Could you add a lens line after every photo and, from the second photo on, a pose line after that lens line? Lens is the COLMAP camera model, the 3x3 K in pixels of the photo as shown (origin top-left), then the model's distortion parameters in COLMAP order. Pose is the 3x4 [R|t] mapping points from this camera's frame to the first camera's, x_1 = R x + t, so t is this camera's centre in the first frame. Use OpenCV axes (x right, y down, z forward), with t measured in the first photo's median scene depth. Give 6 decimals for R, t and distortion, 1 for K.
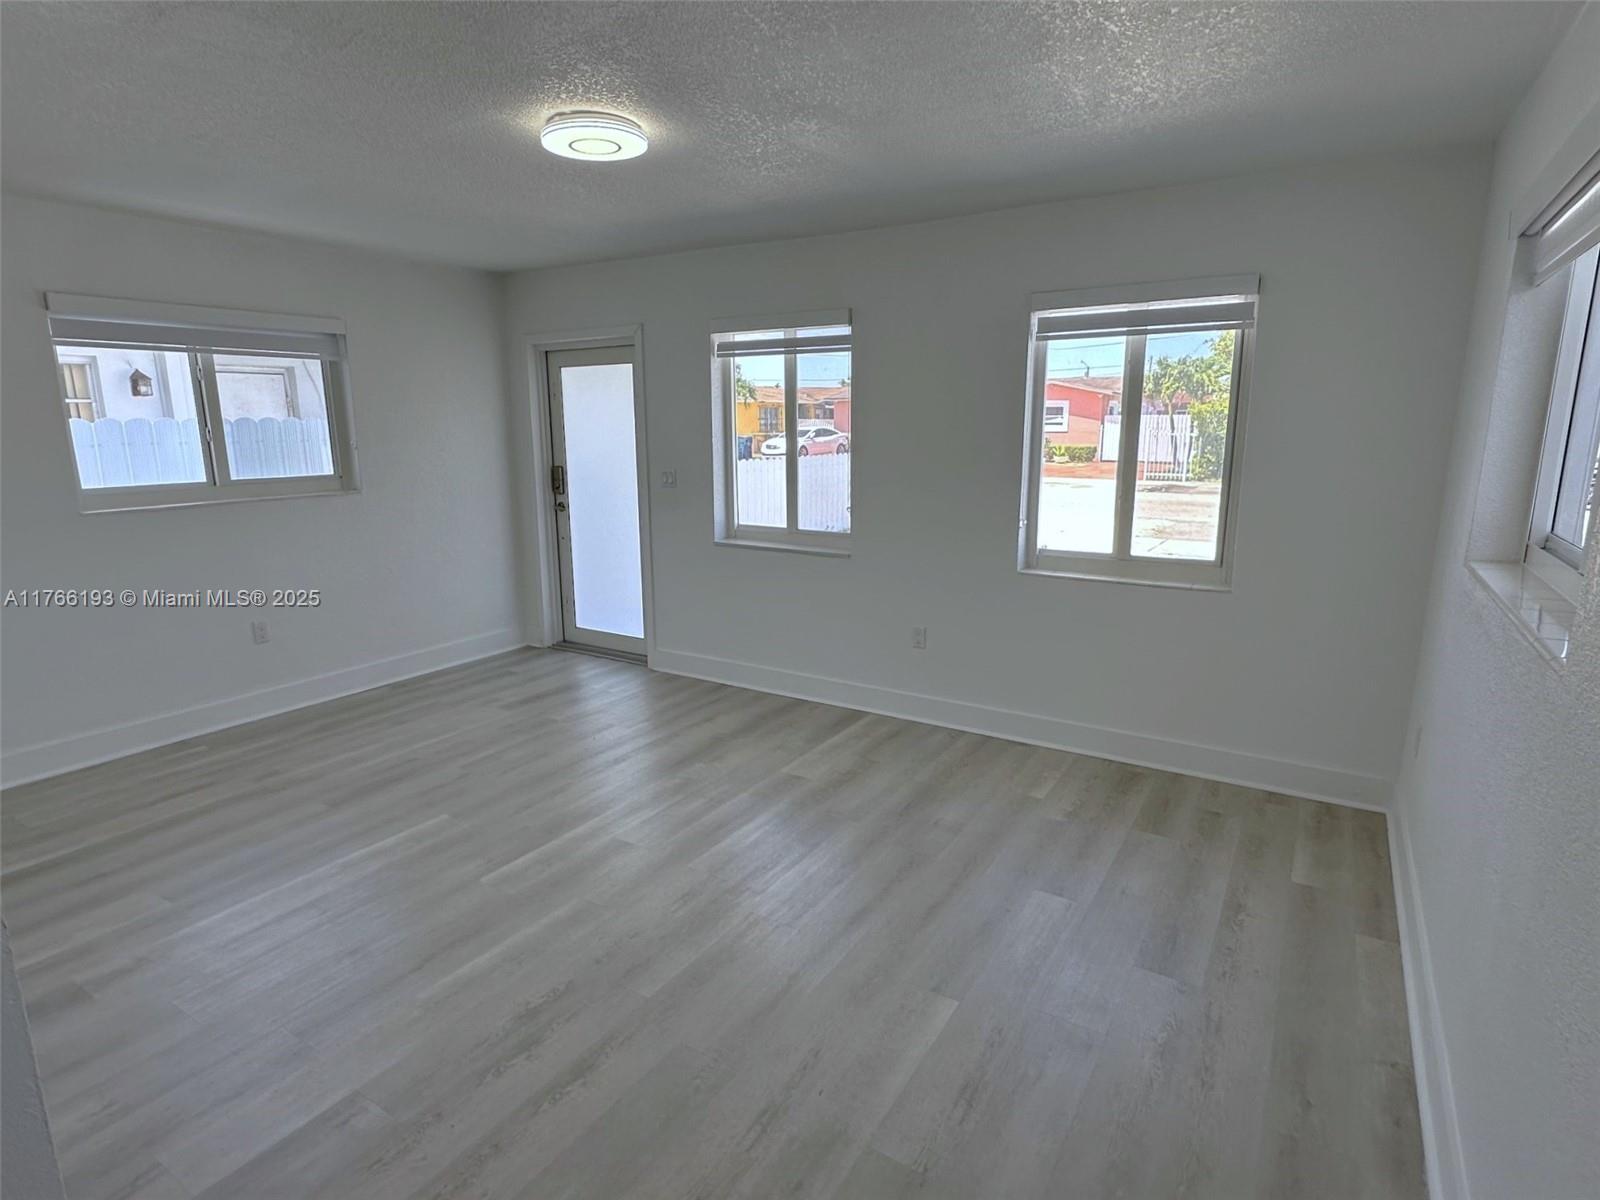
lens RADIAL K [[861.2, 0, 812.8], [0, 861.2, 596.5], [0, 0, 1]] dist [0.003270, 0.000640]
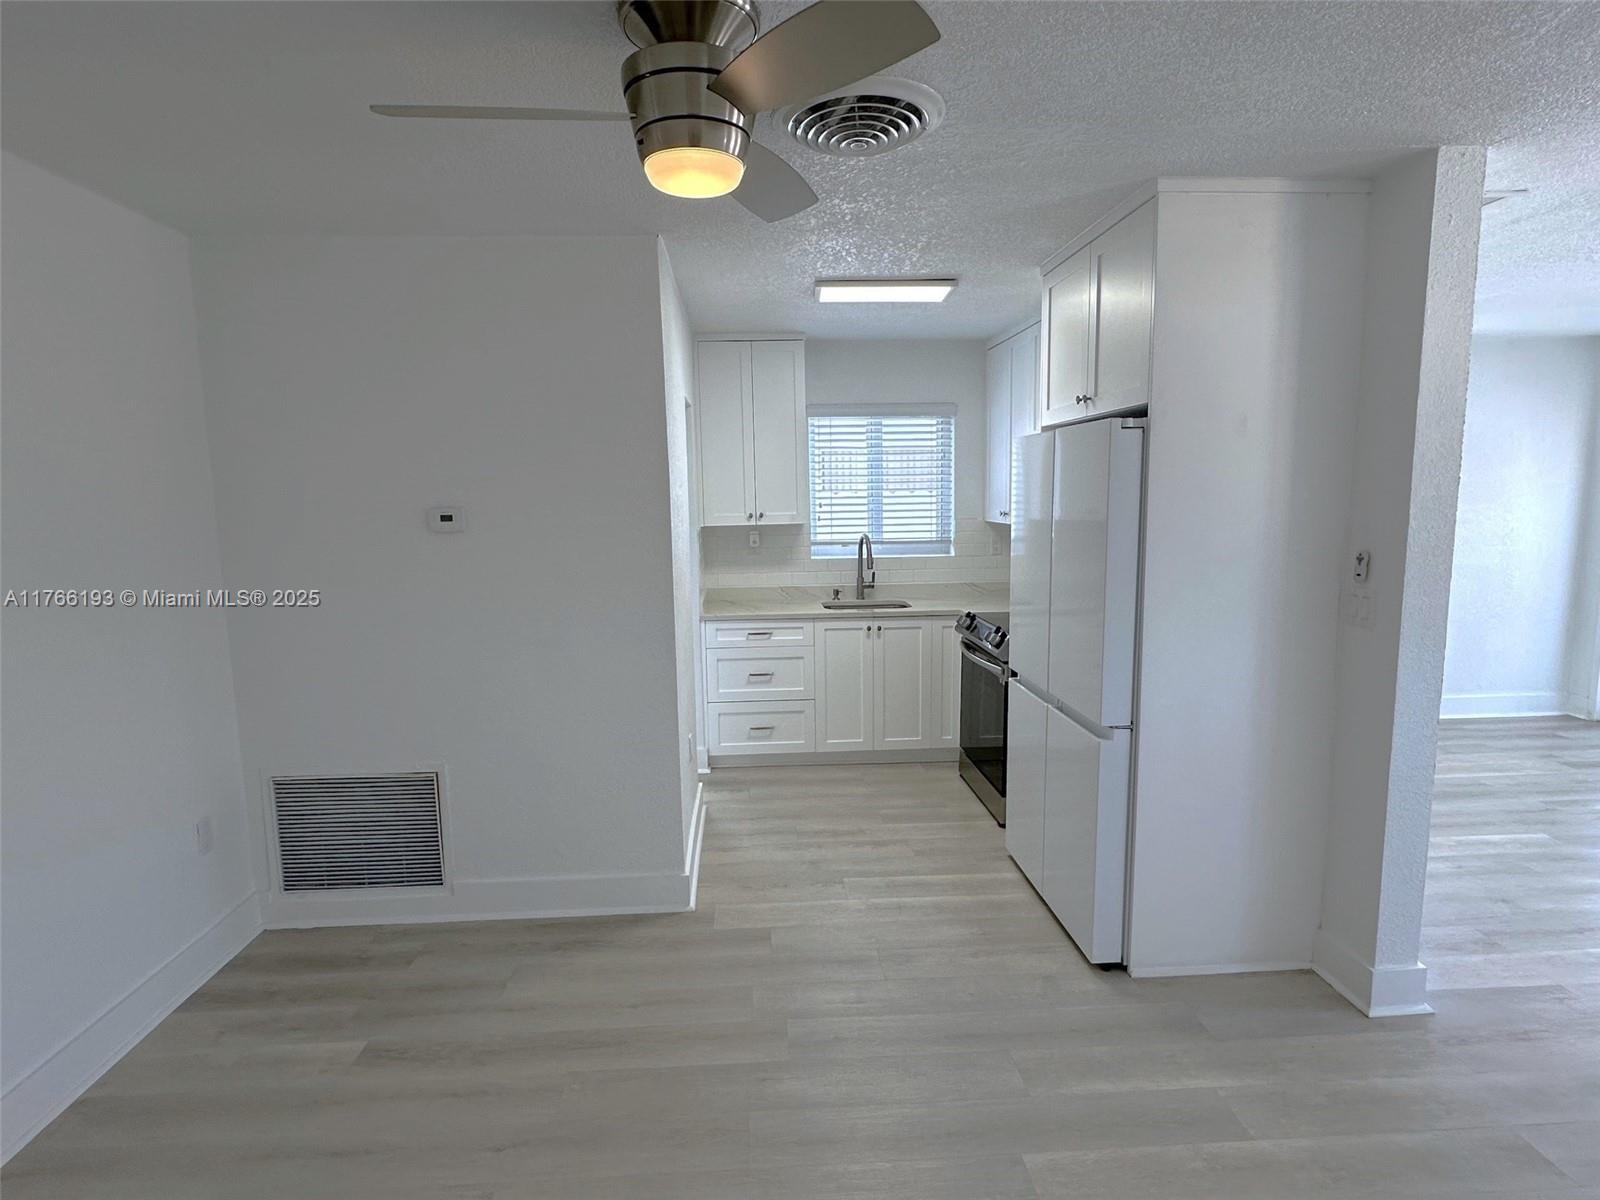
lens RADIAL K [[837.5, 0, 794.3], [0, 837.5, 599.8], [0, 0, 1]] dist [-0.002860, -0.000298]
pose [[0.559991, 0.097794, -0.822707, -0.097728], [-0.149578, 0.988625, 0.015704, 0.072072], [0.814885, 0.114265, 0.568249, -0.402226]]
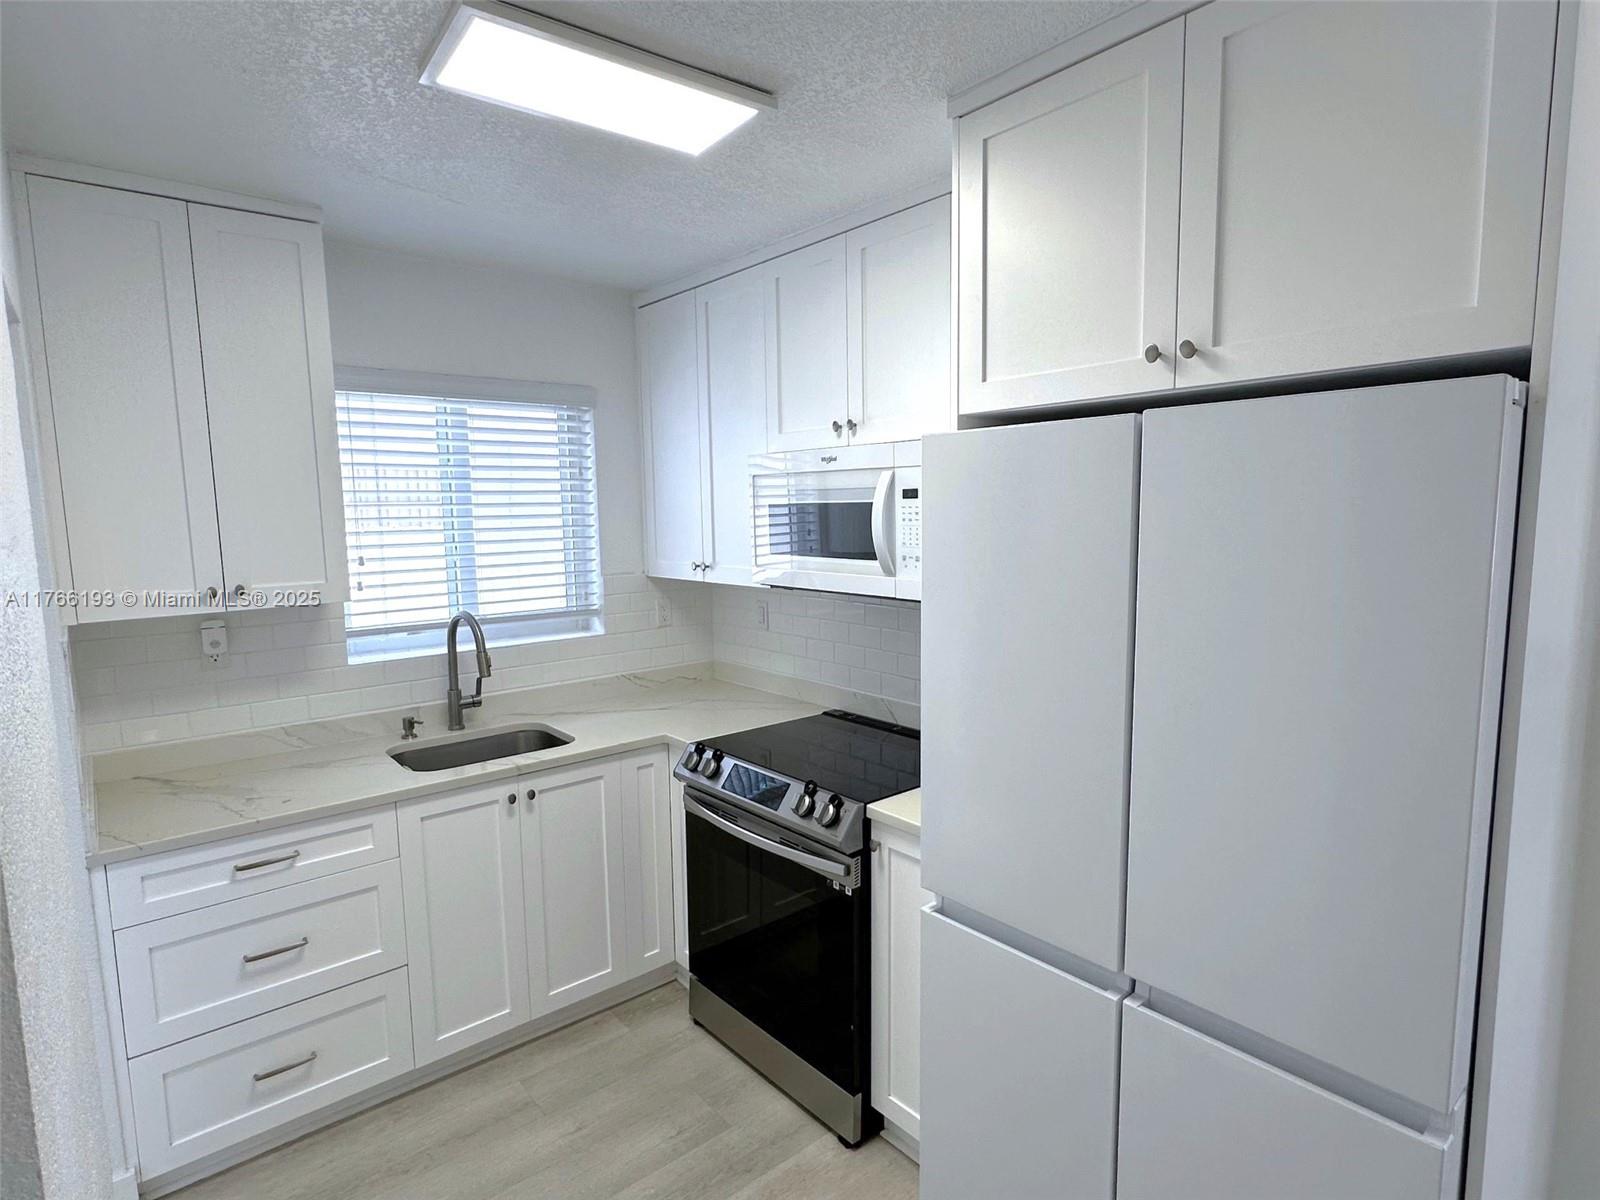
lens RADIAL K [[837.5, 0, 794.3], [0, 837.5, 599.8], [0, 0, 1]] dist [-0.002860, -0.000298]
pose [[0.944224, 0.020765, -0.328648, -0.635293], [-0.049226, 0.995697, -0.078518, 0.004982], [0.325604, 0.090317, 0.941183, -0.153072]]
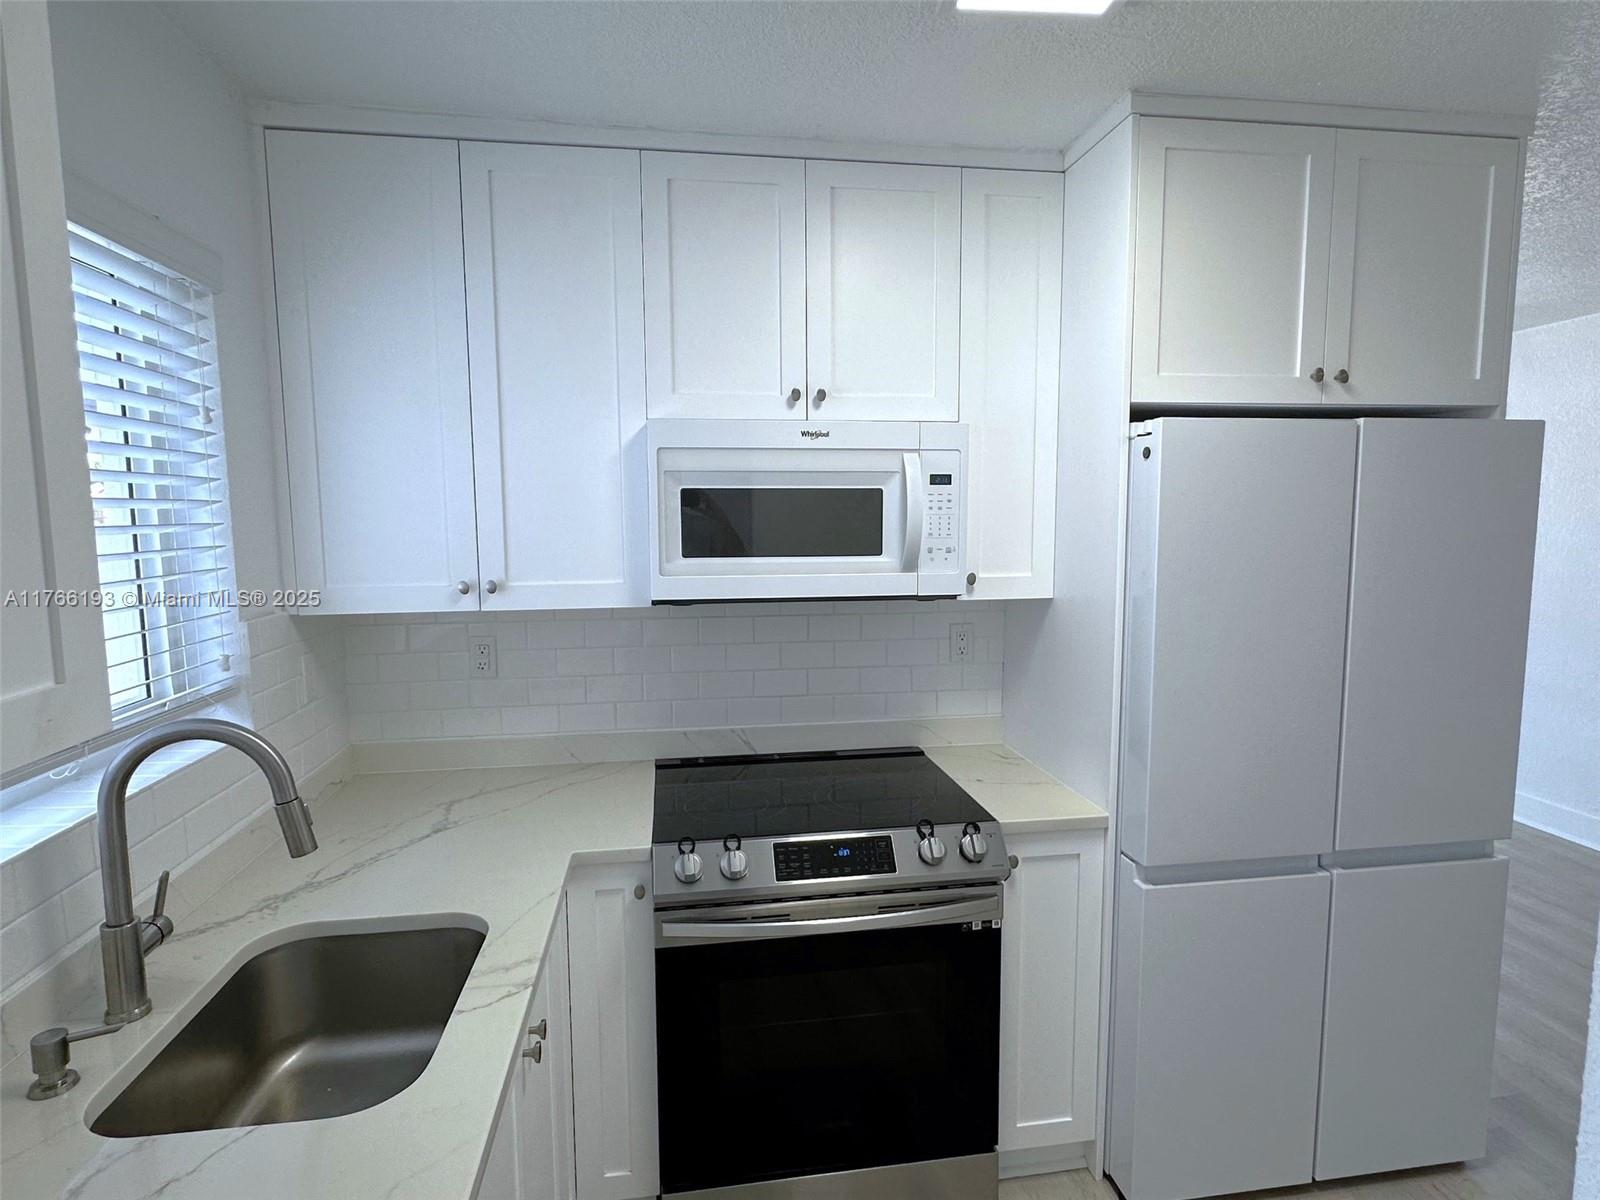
lens RADIAL K [[861.2, 0, 812.8], [0, 861.2, 596.5], [0, 0, 1]] dist [0.003270, 0.000640]
pose [[0.774193, -0.071992, 0.628843, -1.157091], [0.134003, 0.989632, -0.051681, -0.026207], [-0.618602, 0.124278, 0.775813, 0.043850]]
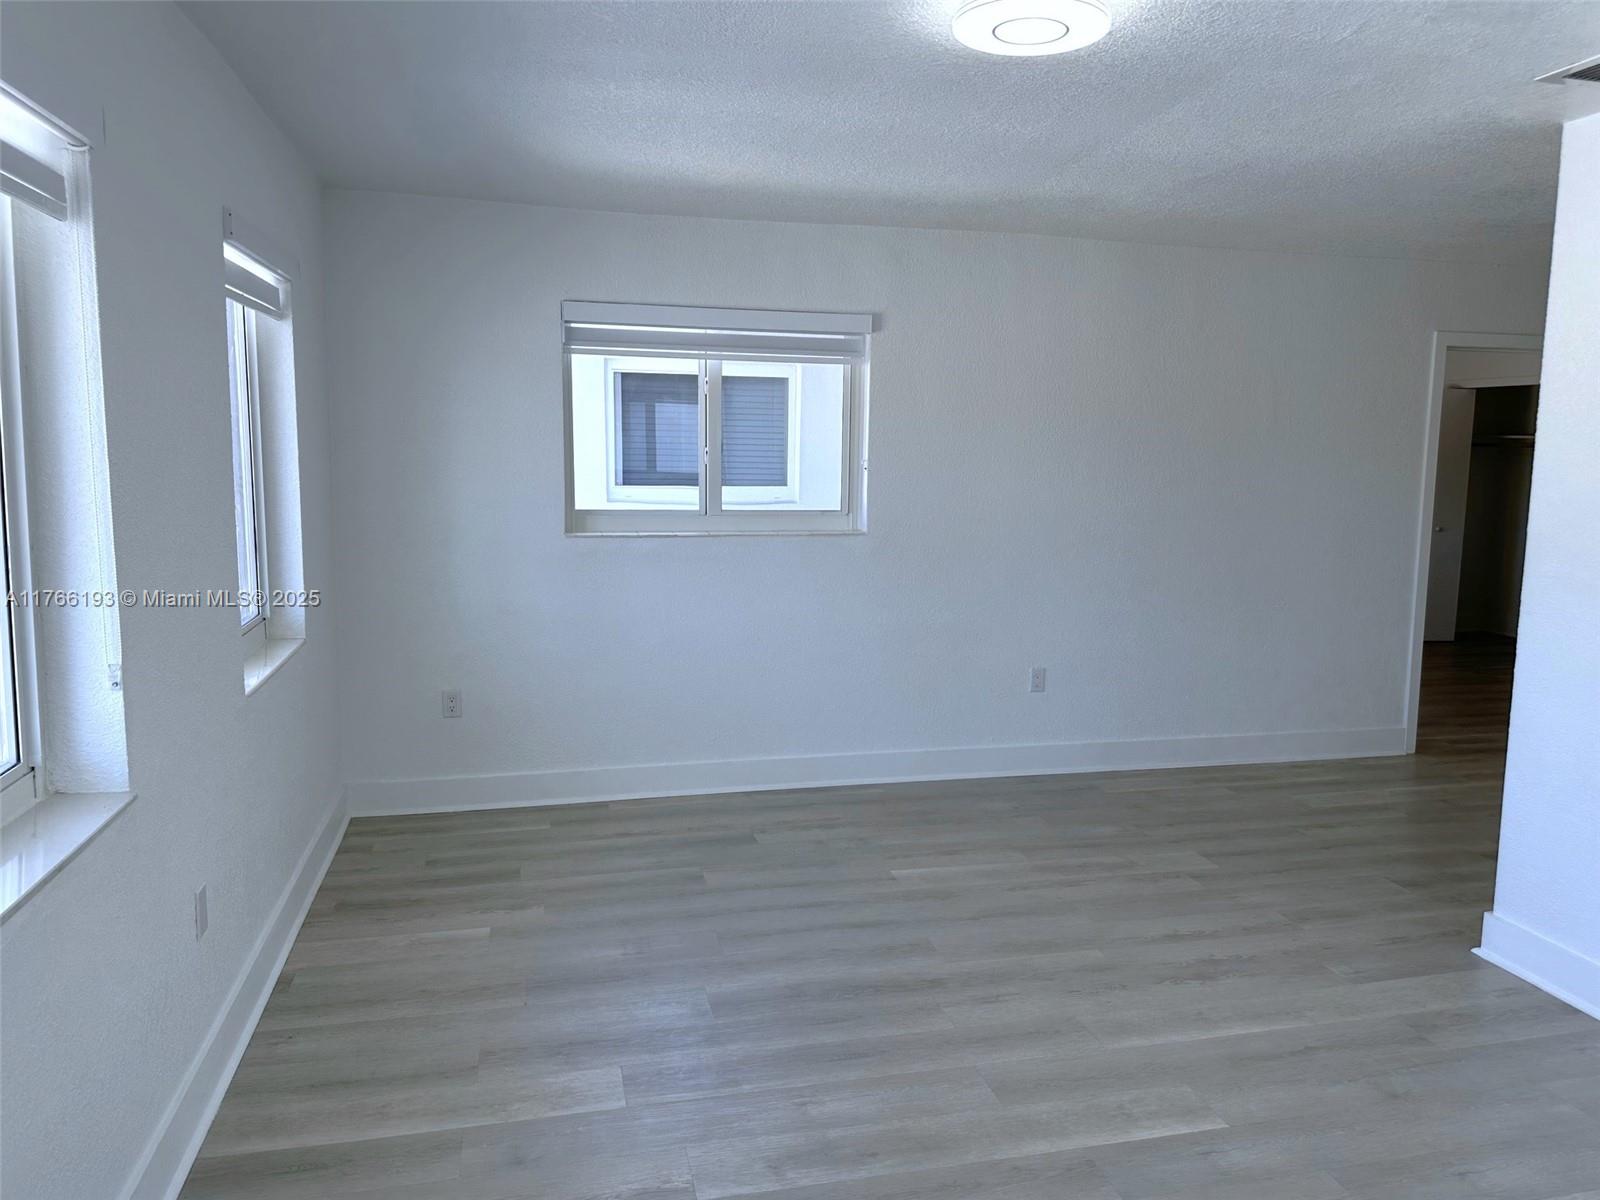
lens RADIAL K [[1116.5, 0, 790.3], [0, 1116.5, 583.8], [0, 0, 1]] dist [0.126967, -0.186733]
pose [[-0.693903, -0.093601, 0.713959, -0.560870], [0.132031, 0.958167, 0.253938, -0.254842], [-0.707860, 0.270473, -0.652517, 1.285616]]
